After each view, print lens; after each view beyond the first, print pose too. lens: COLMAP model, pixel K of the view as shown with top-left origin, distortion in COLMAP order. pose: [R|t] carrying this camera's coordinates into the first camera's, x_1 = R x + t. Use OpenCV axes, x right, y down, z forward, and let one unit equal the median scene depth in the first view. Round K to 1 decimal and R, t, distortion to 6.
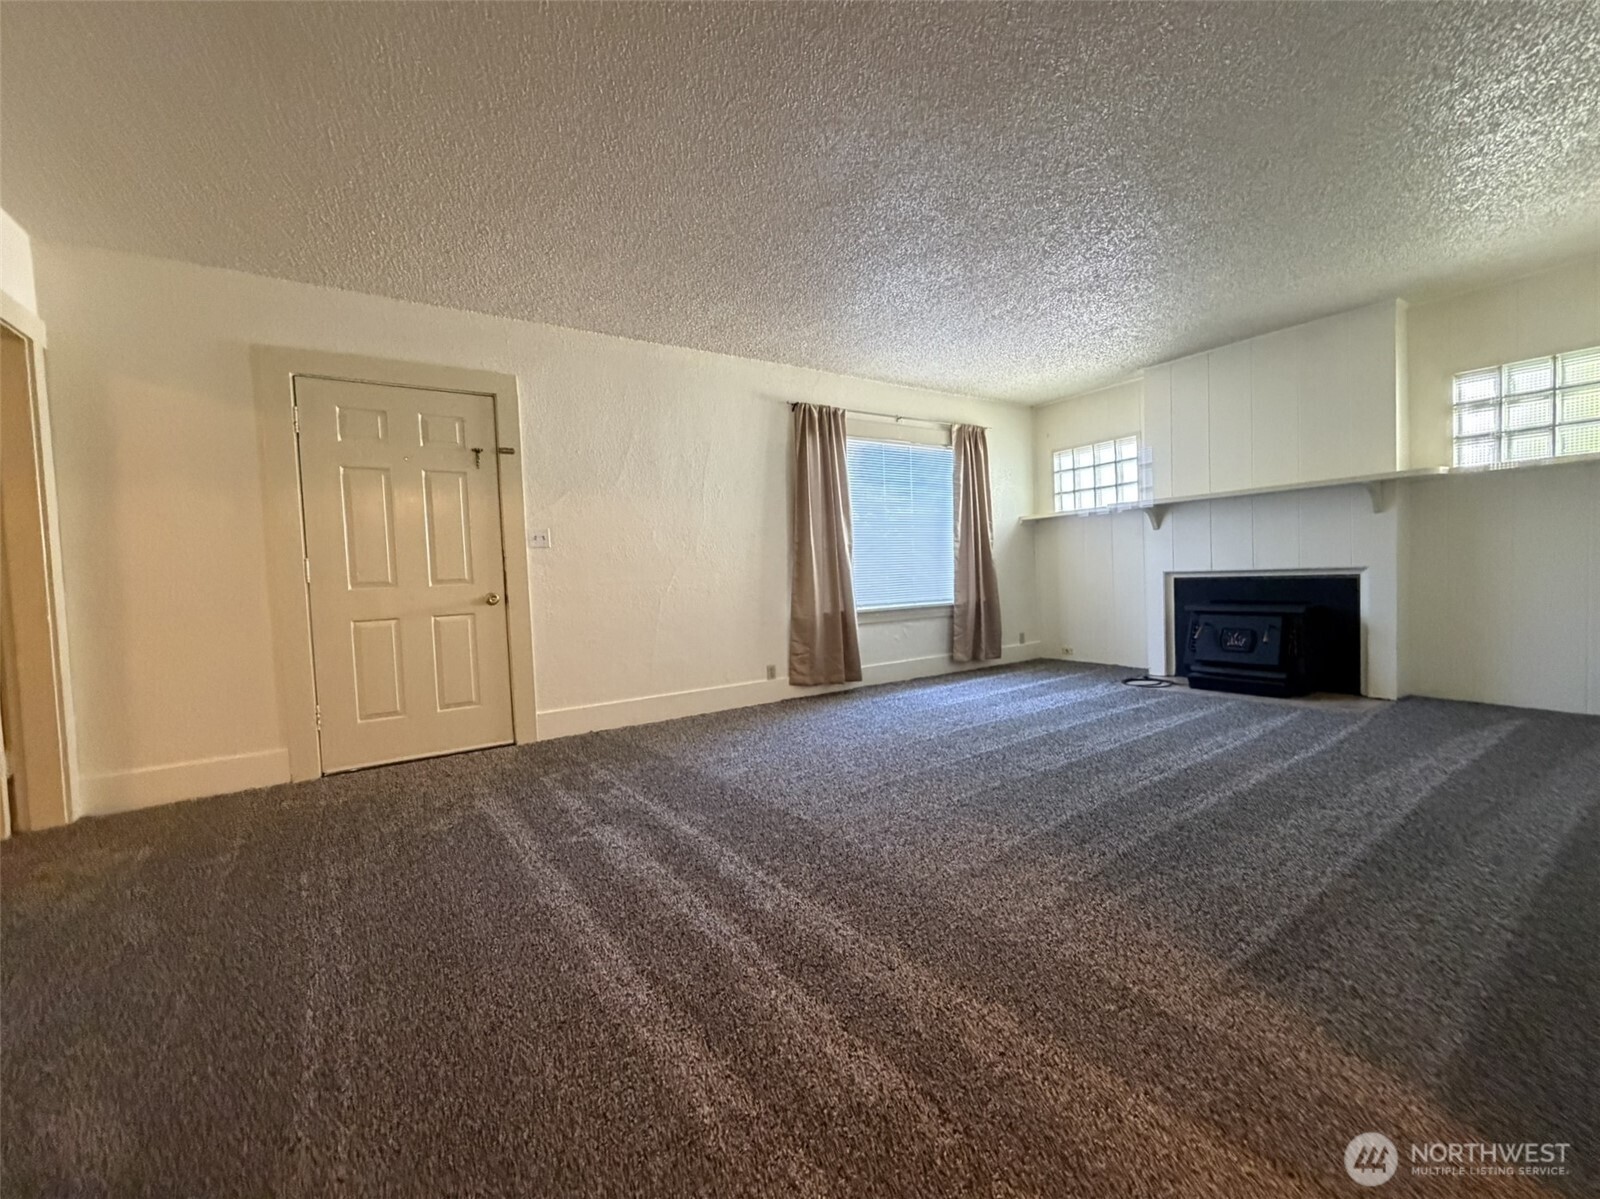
lens RADIAL K [[650.6, 0, 796.1], [0, 650.6, 598.5], [0, 0, 1]] dist [0.000244, 0.000075]
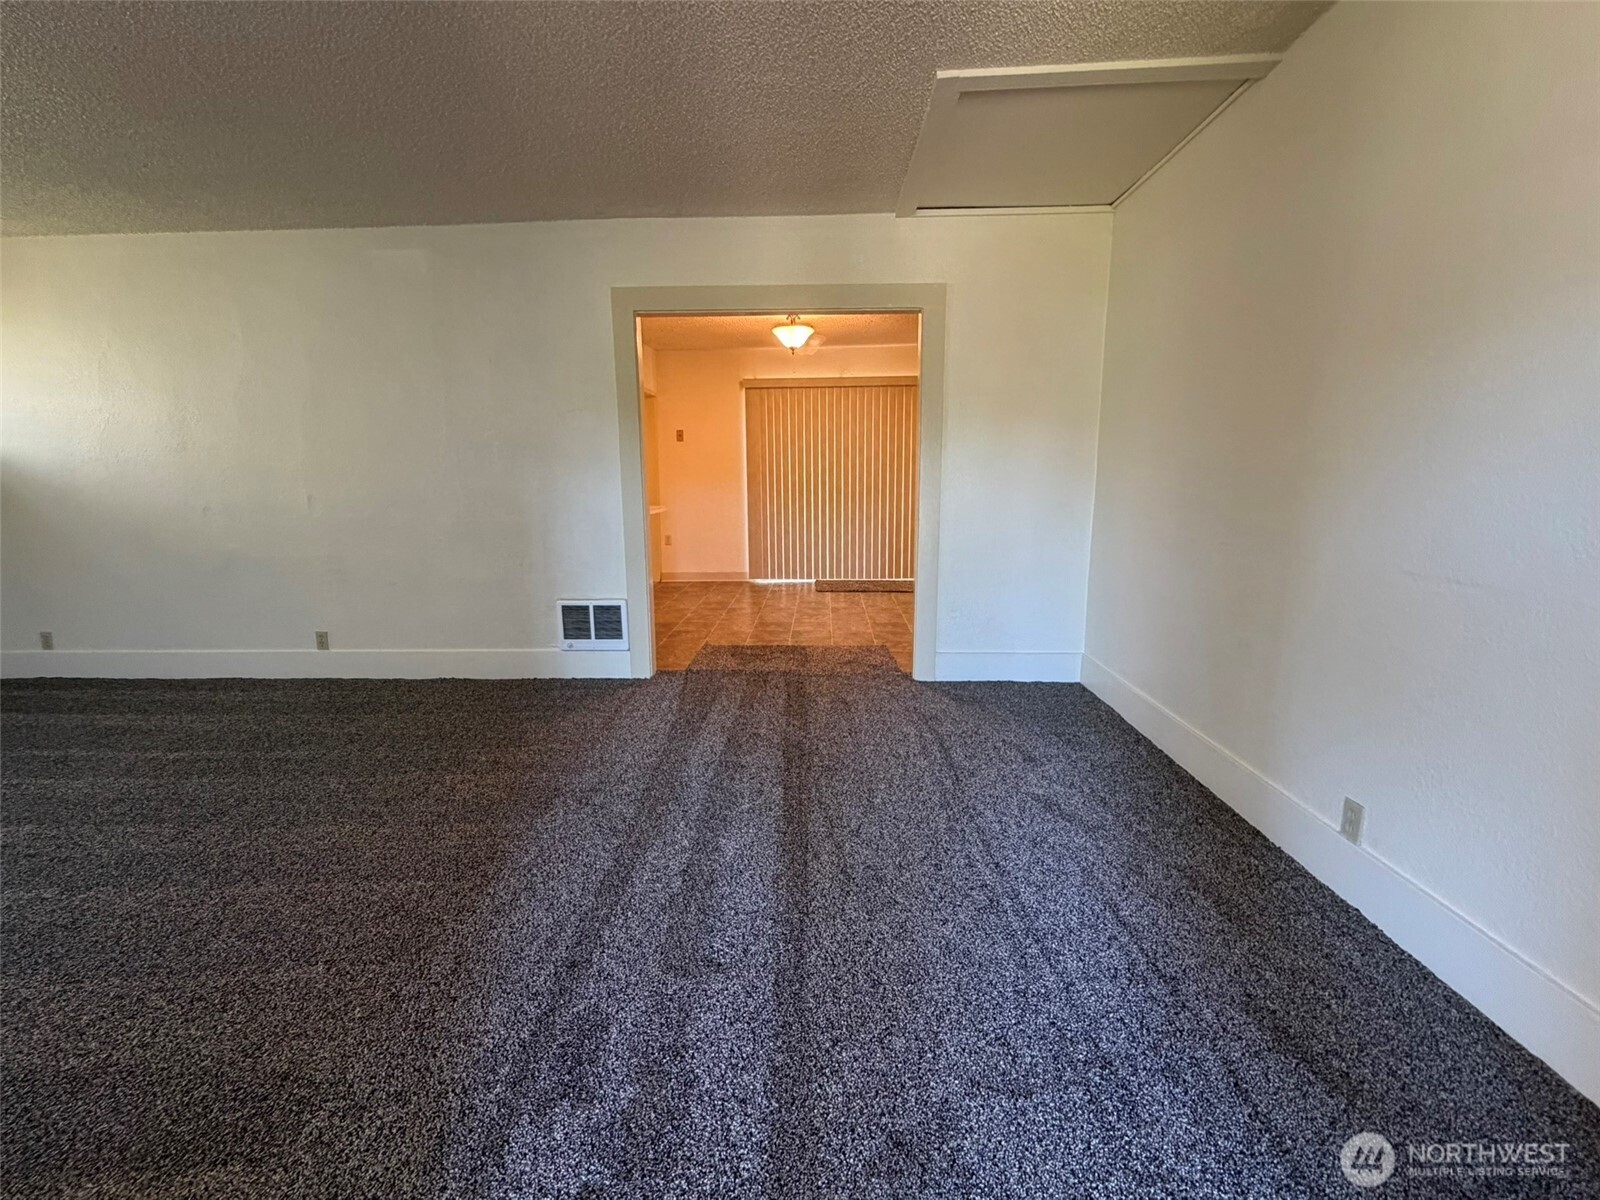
lens RADIAL K [[686.8, 0, 792.8], [0, 686.8, 598.9], [0, 0, 1]] dist [-0.000071, 0.000290]
pose [[-0.806411, -0.059166, 0.588388, -0.385457], [0.064724, 0.980174, 0.187269, -0.058221], [-0.587803, 0.189099, -0.786594, 0.708041]]
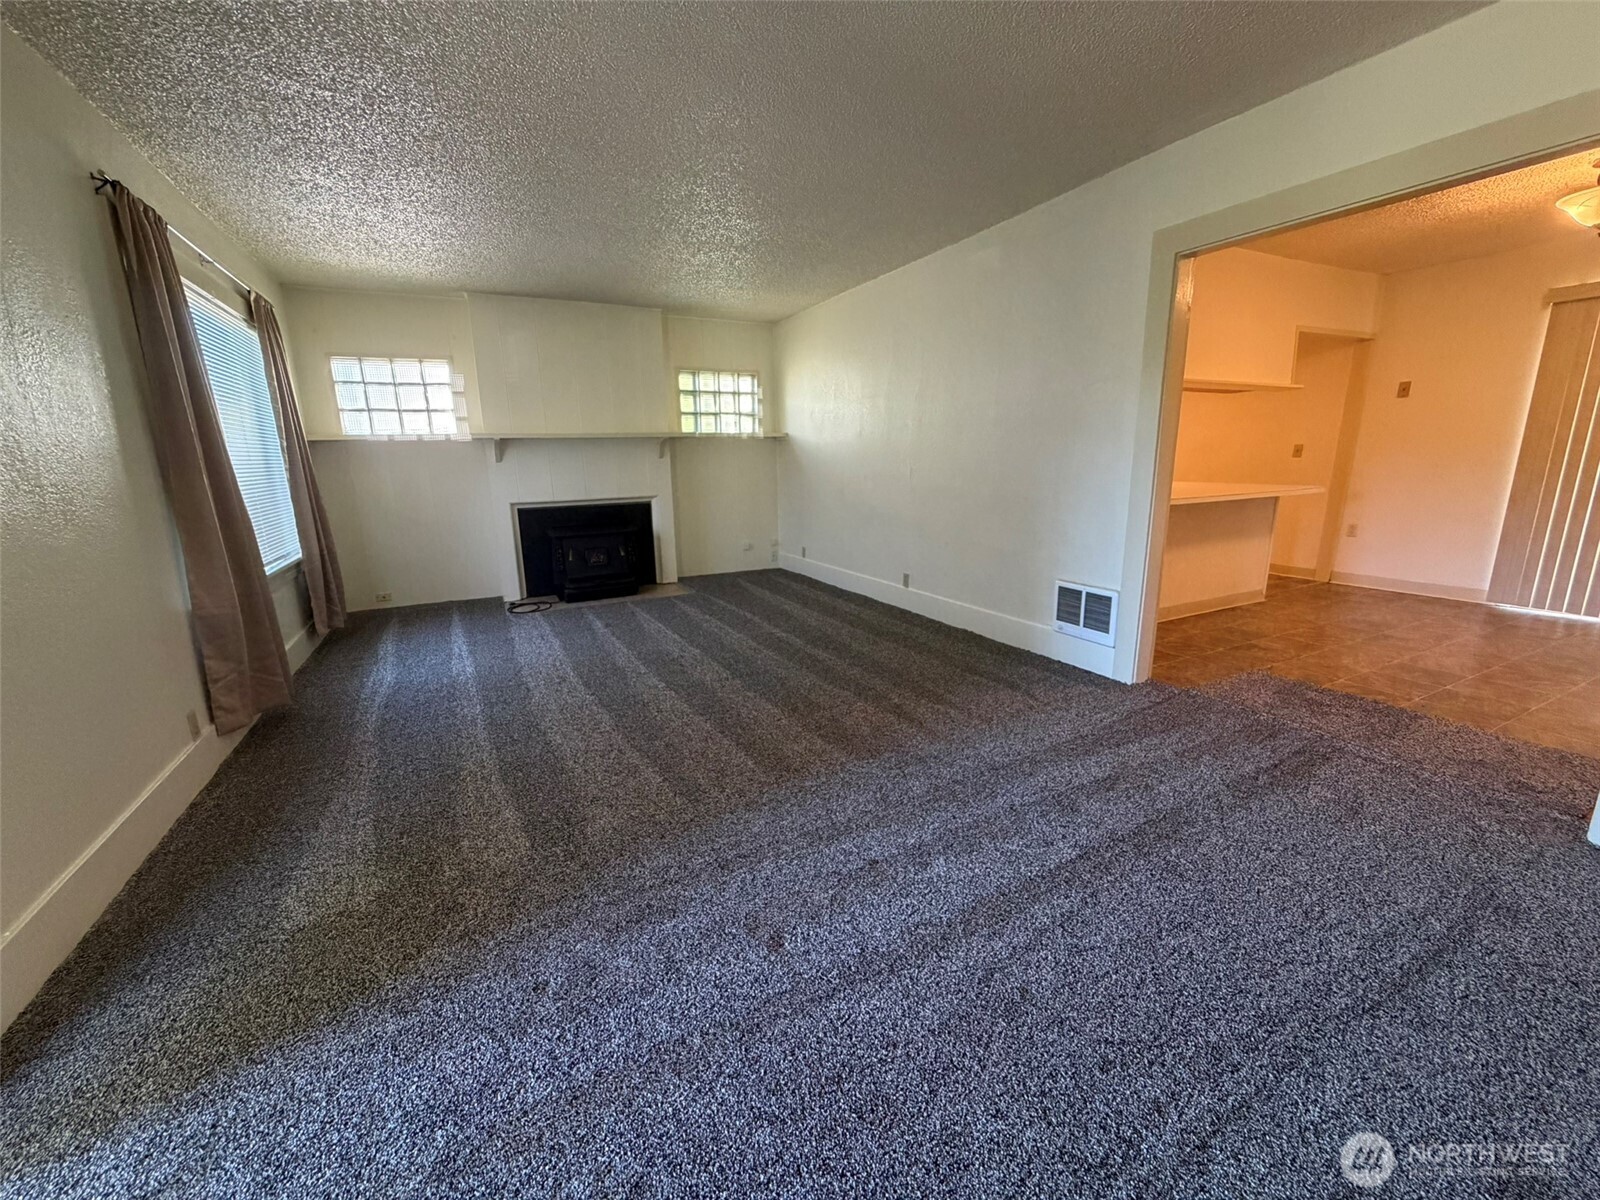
lens RADIAL K [[636.0, 0, 794.8], [0, 636.0, 599.4], [0, 0, 1]] dist [-0.000277, -0.000096]
pose [[0.121015, -0.186229, 0.975025, -0.450680], [0.055973, 0.981961, 0.180607, -0.051735], [-0.991071, 0.032719, 0.129255, 0.441537]]
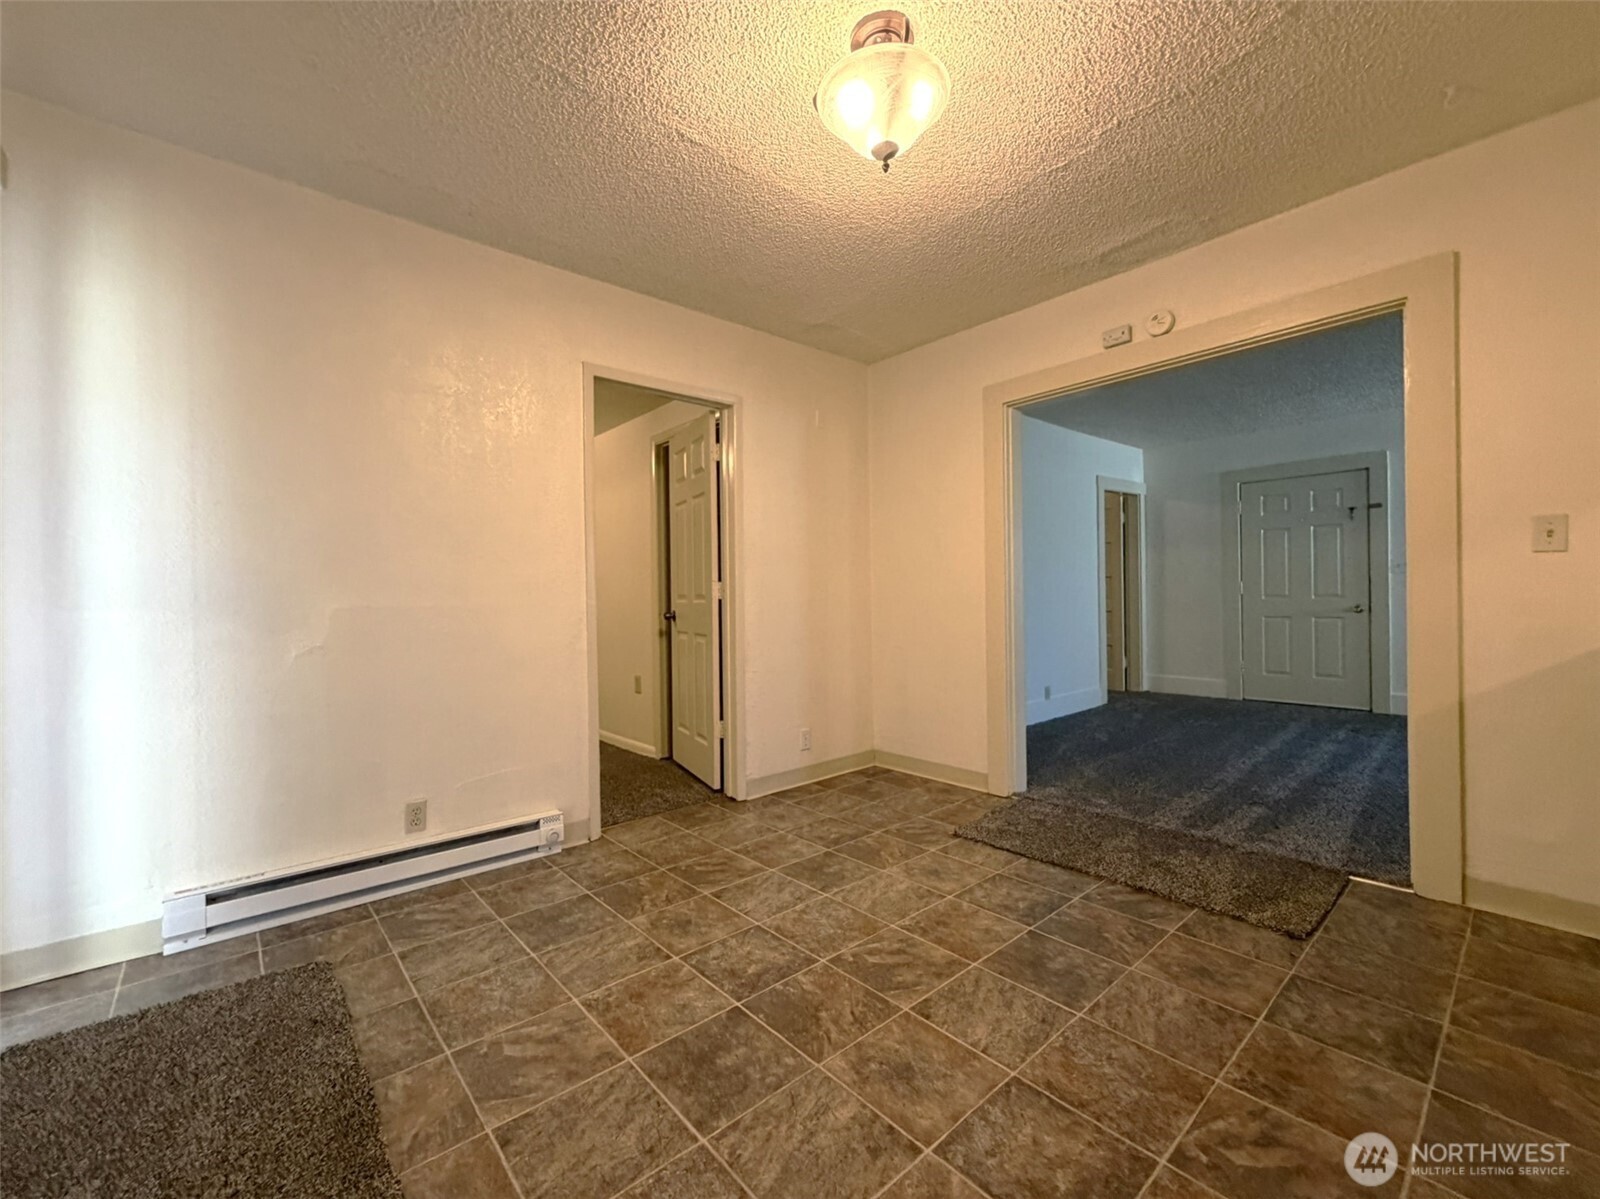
lens RADIAL K [[650.6, 0, 796.1], [0, 650.6, 598.5], [0, 0, 1]] dist [0.000244, 0.000075]
pose [[0.129307, 0.042176, -0.990707, 0.648994], [-0.028579, 0.998839, 0.038792, -0.034034], [0.991193, 0.023298, 0.130362, -0.351519]]
